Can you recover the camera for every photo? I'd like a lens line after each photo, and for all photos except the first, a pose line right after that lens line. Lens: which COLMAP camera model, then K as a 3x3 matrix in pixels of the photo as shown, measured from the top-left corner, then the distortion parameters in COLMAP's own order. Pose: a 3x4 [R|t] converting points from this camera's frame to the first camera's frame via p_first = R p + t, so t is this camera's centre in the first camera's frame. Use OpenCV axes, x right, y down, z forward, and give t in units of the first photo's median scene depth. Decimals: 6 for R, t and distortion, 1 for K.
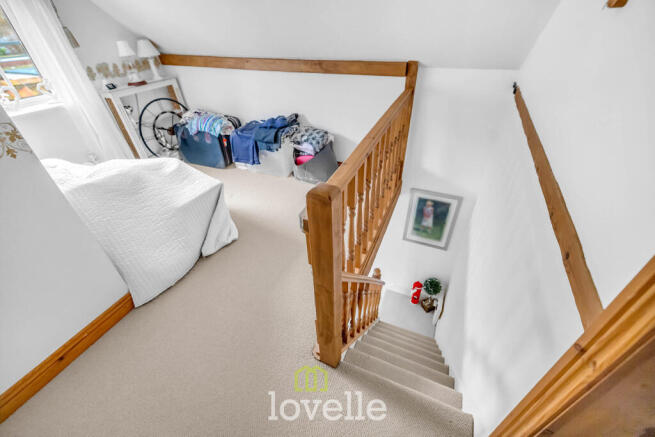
lens RADIAL K [[277.1, 0, 324.5], [0, 277.1, 209.4], [0, 0, 1]] dist [0.001135, 0.000098]
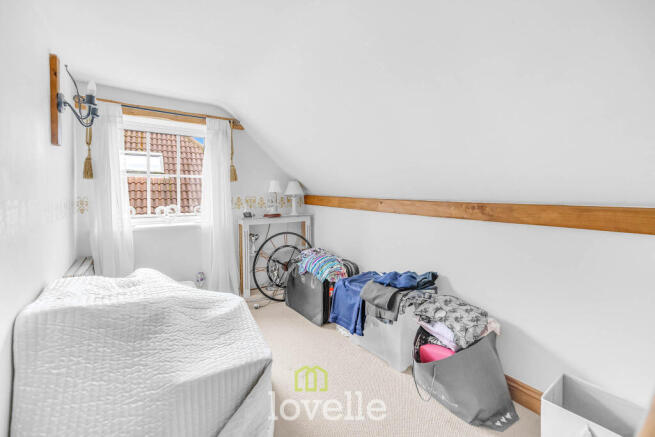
lens RADIAL K [[277.1, 0, 324.5], [0, 277.1, 209.4], [0, 0, 1]] dist [0.001135, 0.000098]
pose [[0.849988, 0.064480, -0.522841, 0.010705], [-0.324822, 0.845513, -0.423791, -0.111141], [0.414743, 0.530048, 0.739620, 0.329797]]
